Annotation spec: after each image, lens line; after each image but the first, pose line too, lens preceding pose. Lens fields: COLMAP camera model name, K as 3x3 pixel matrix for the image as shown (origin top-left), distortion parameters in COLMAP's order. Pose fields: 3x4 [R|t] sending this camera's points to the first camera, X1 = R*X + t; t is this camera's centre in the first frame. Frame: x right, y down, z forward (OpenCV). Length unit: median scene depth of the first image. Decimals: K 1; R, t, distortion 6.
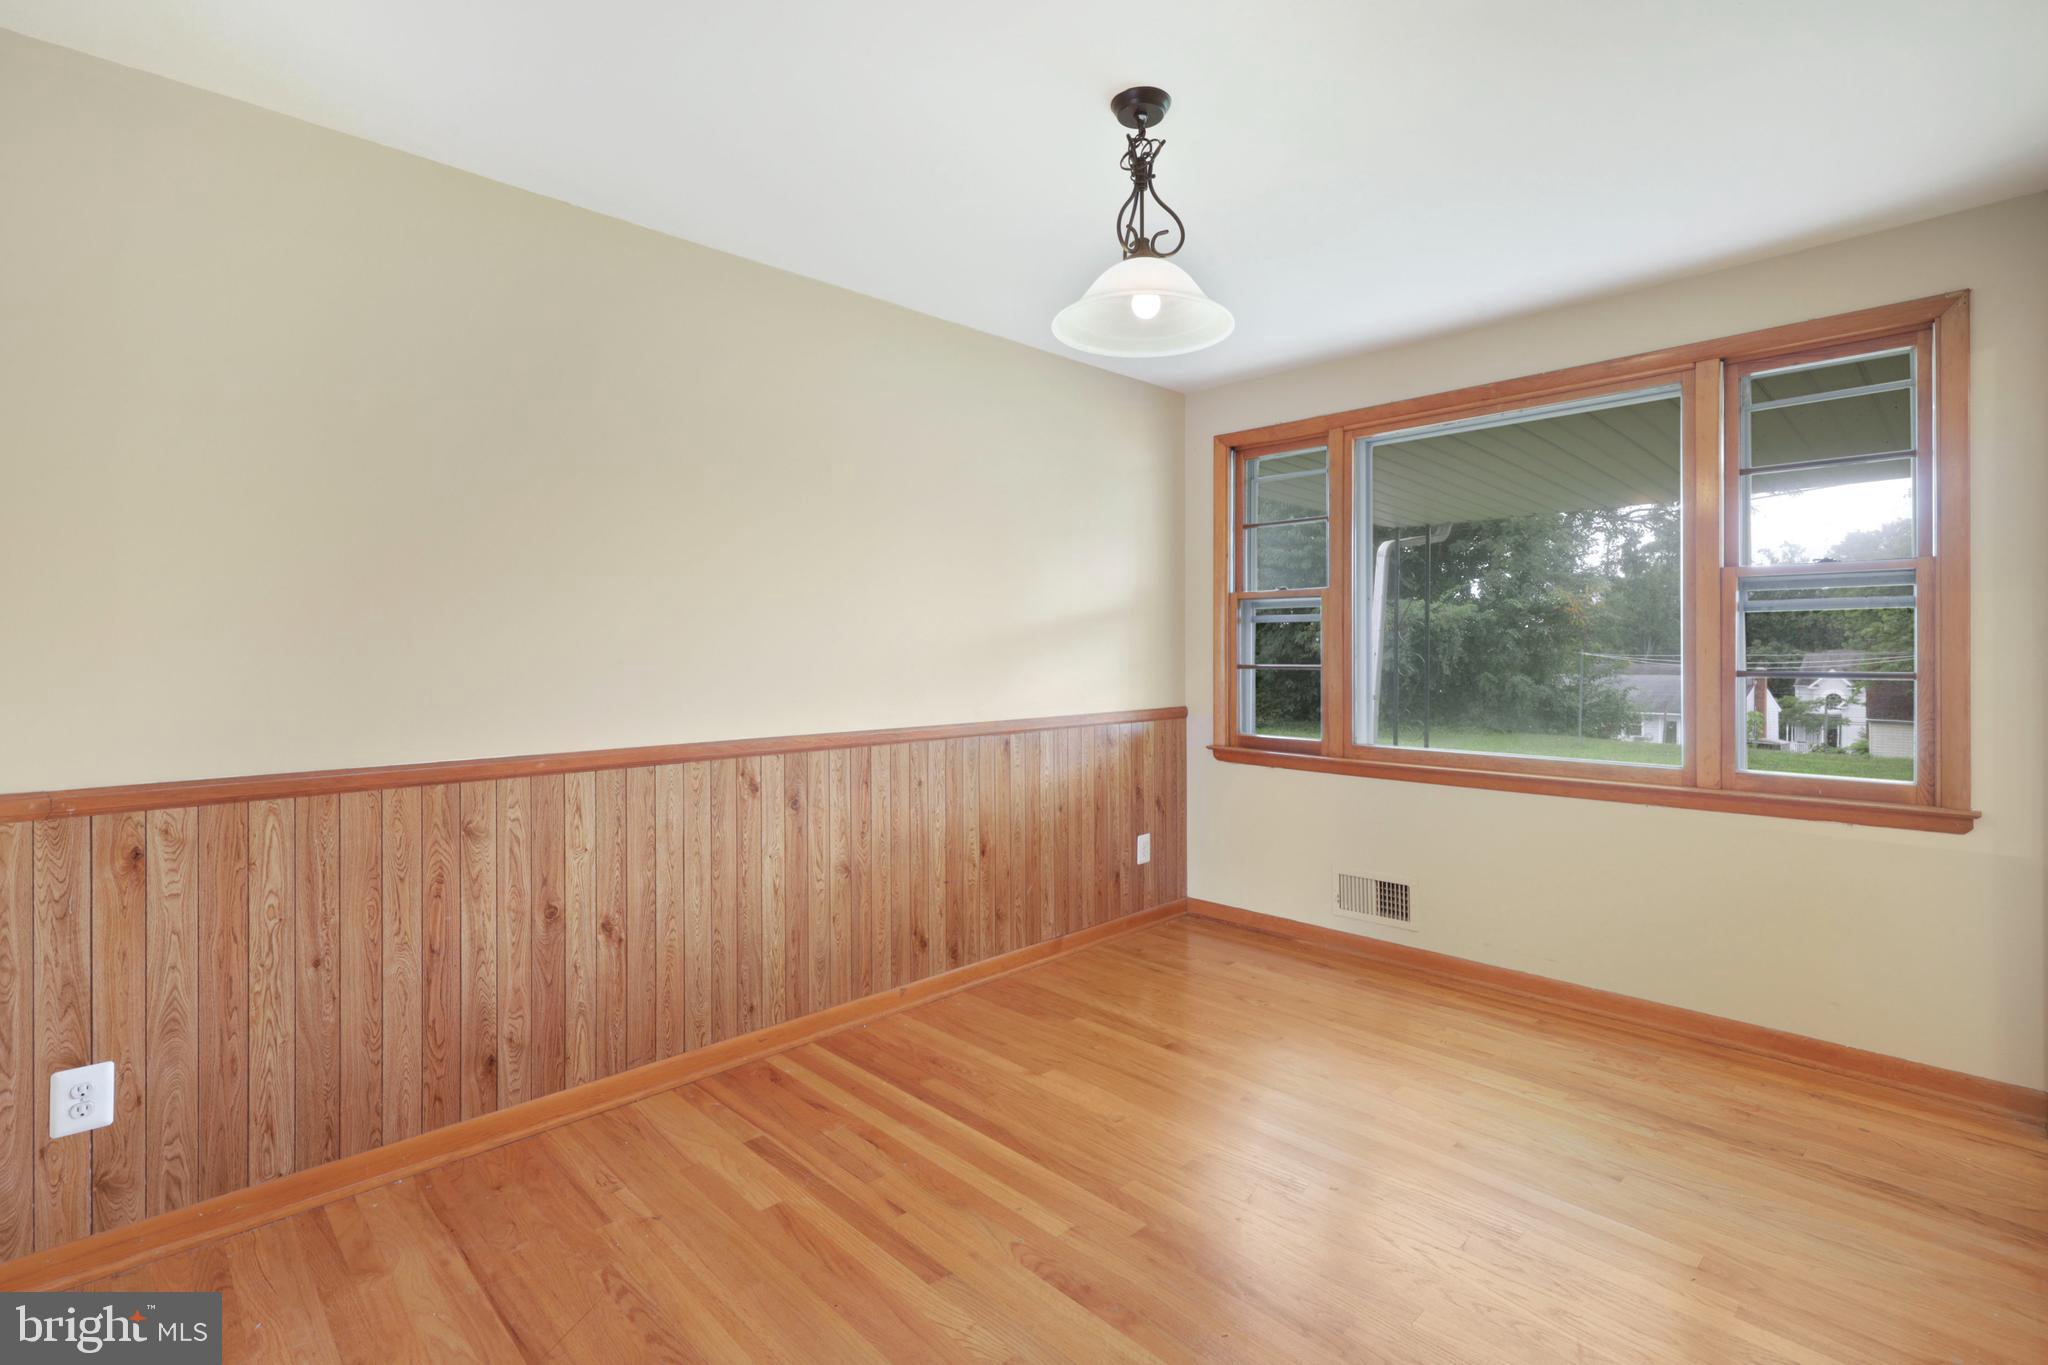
lens RADIAL K [[931.2, 0, 1026.0], [0, 931.2, 643.0], [0, 0, 1]] dist [0.000486, 0.000000]
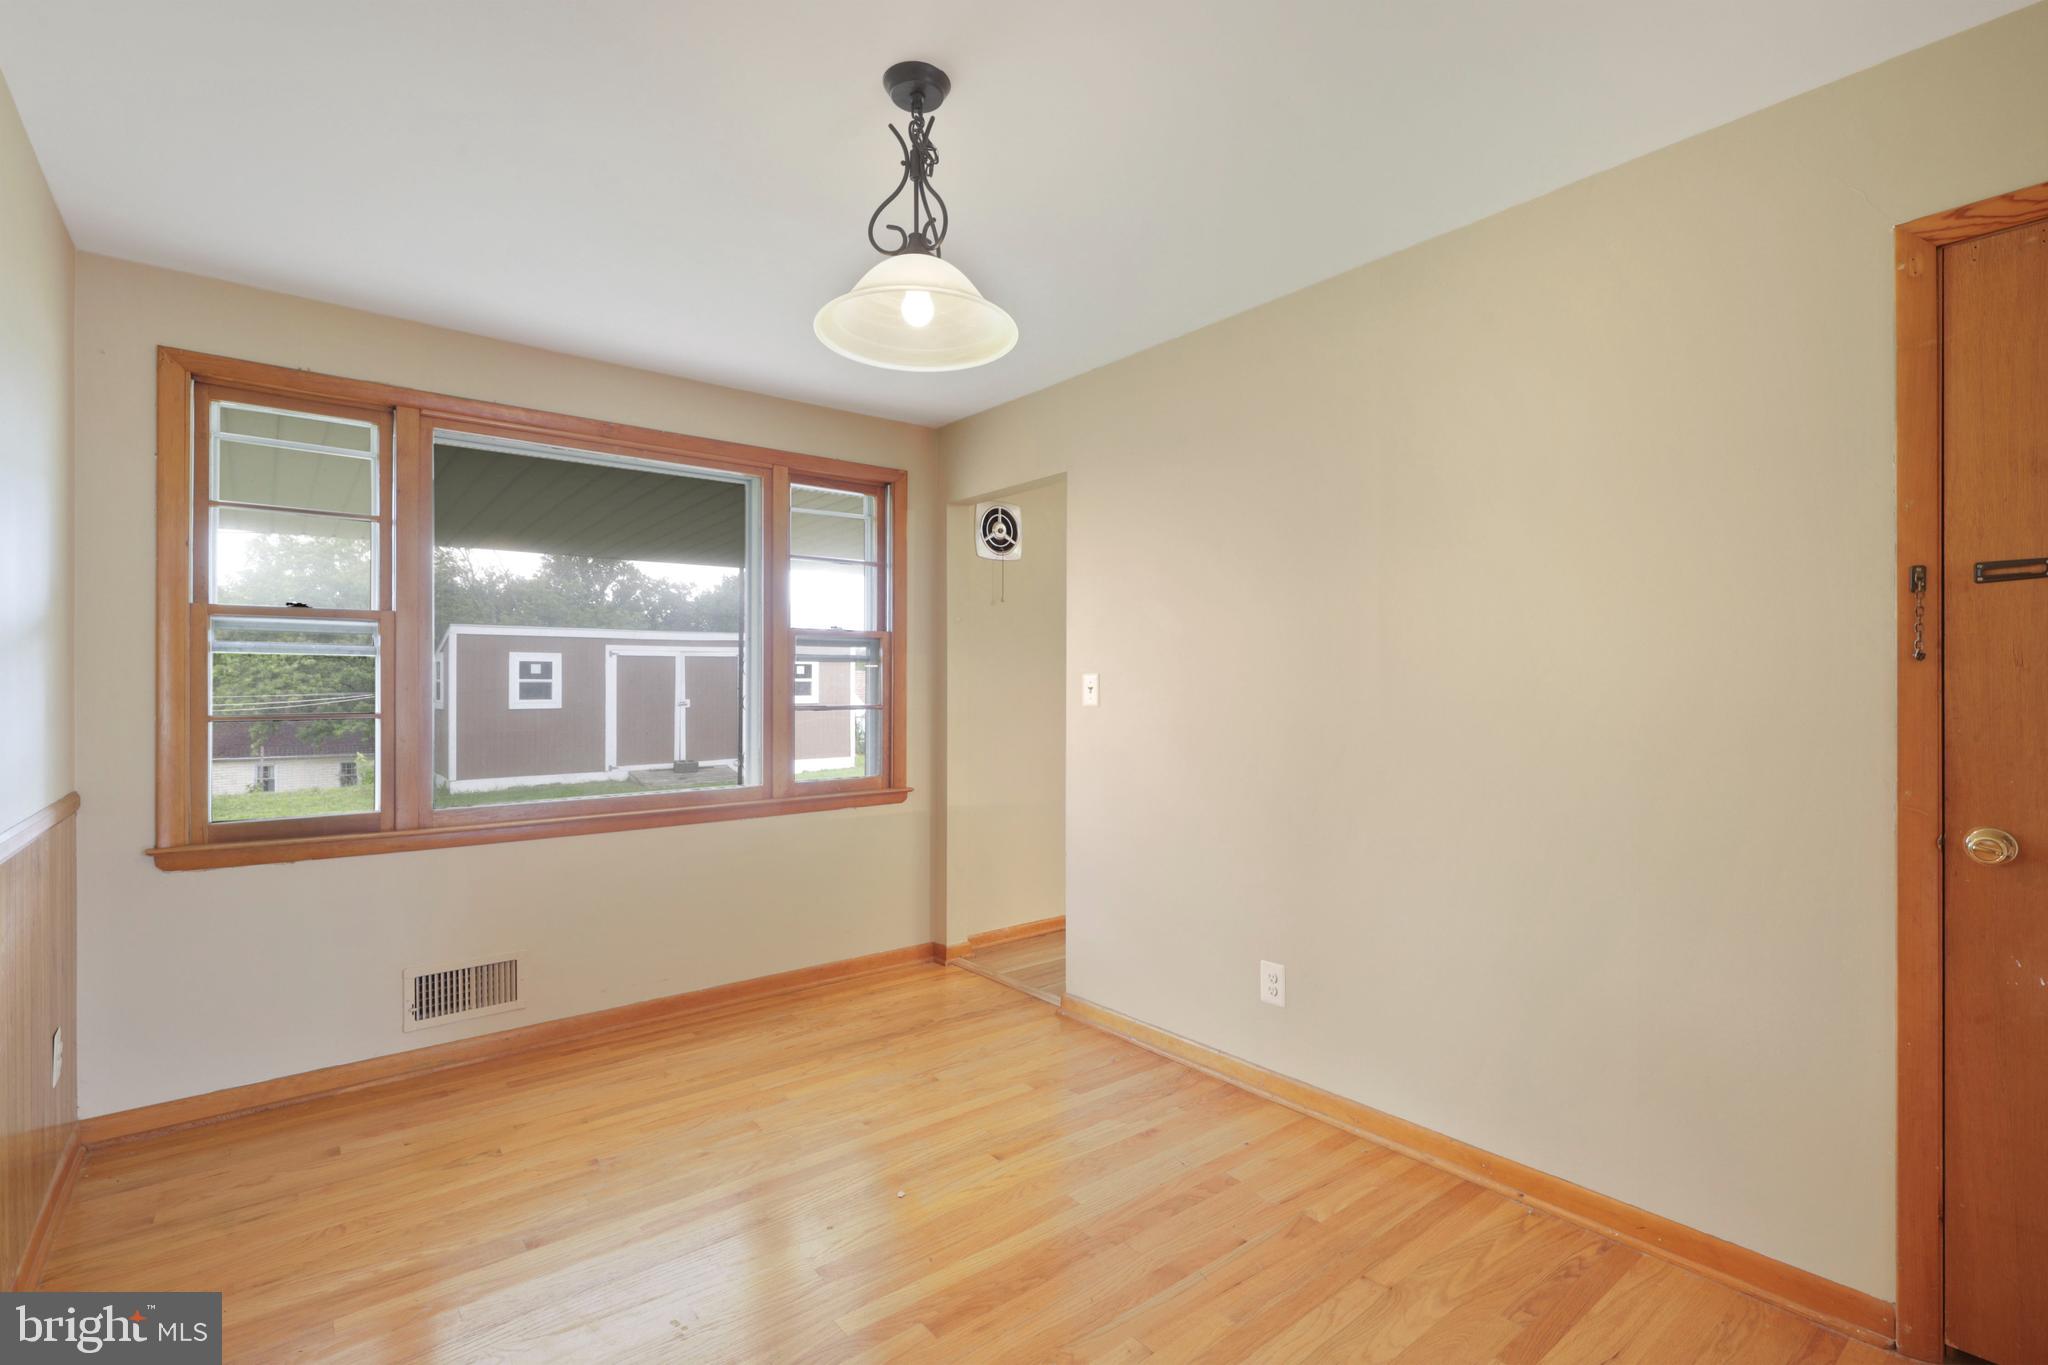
lens RADIAL K [[910.3, 0, 1033.1], [0, 910.3, 686.0], [0, 0, 1]] dist [0.002557, 0.000317]
pose [[0.101508, 0.003816, 0.994827, -0.467271], [-0.004375, 0.999985, -0.003389, 0.003480], [-0.994825, -0.004008, 0.101523, 0.502726]]
